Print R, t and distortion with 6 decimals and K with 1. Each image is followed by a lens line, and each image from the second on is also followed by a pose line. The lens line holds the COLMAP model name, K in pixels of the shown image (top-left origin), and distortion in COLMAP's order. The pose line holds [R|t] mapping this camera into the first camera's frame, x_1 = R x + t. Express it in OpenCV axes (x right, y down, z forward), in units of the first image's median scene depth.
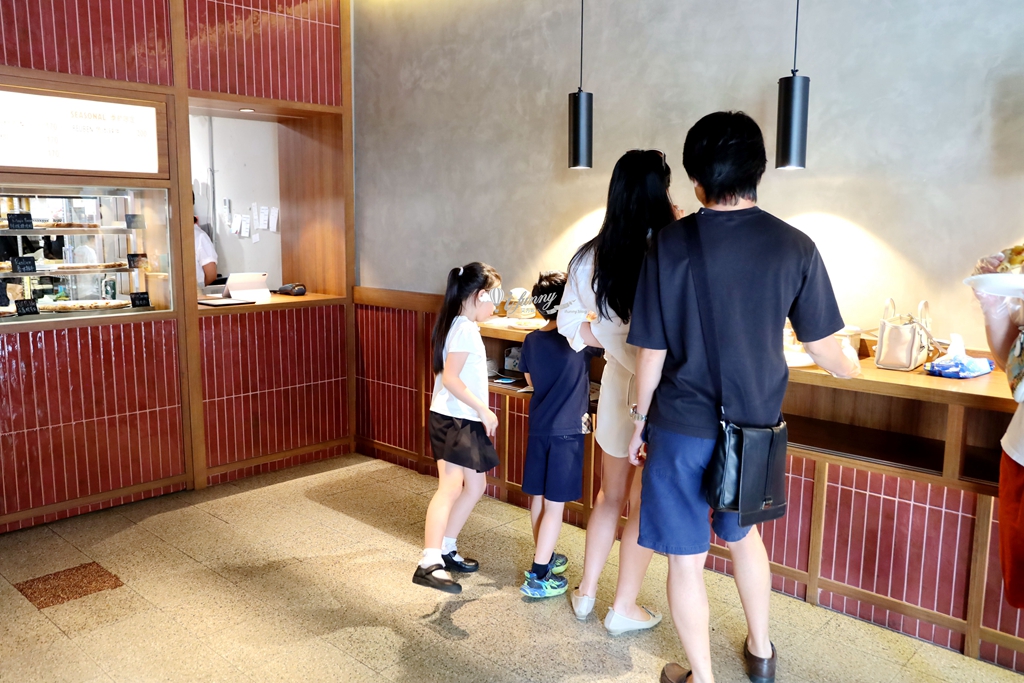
lens RADIAL K [[836.0, 0, 512.0], [0, 836.0, 341.5], [0, 0, 1]] dist [-0.001531, 0.059516]
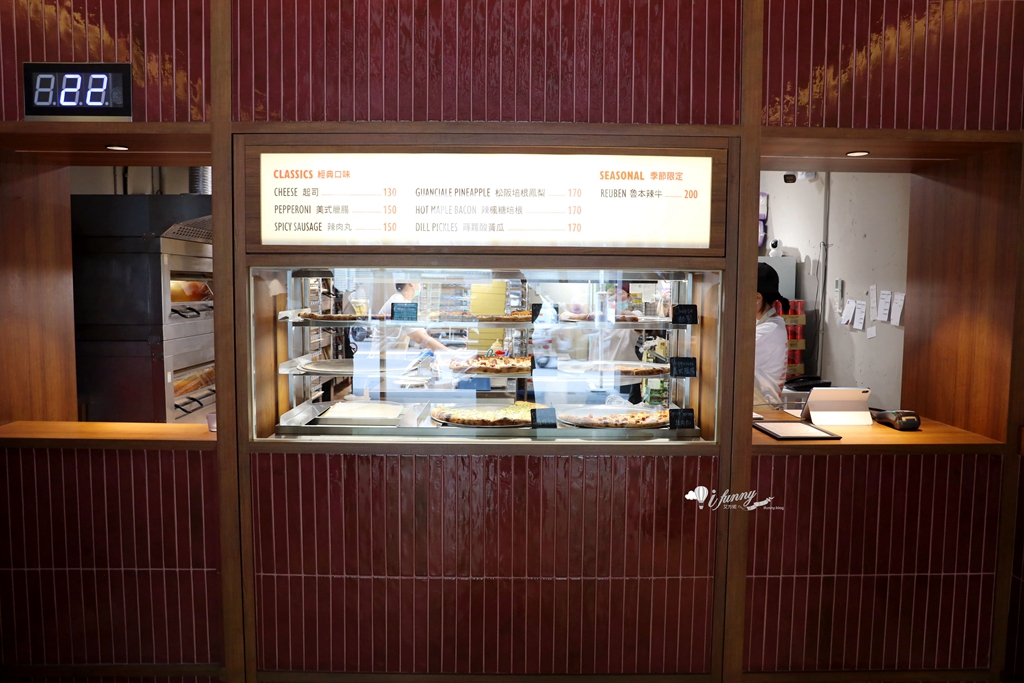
lens RADIAL K [[713.5, 0, 510.5], [0, 713.5, 327.9], [0, 0, 1]] dist [-0.073511, 0.046479]
pose [[0.683199, 0.047916, -0.728658, -0.088160], [-0.114289, 0.992564, -0.041888, -0.080116], [0.721233, 0.111896, 0.683595, 0.424255]]
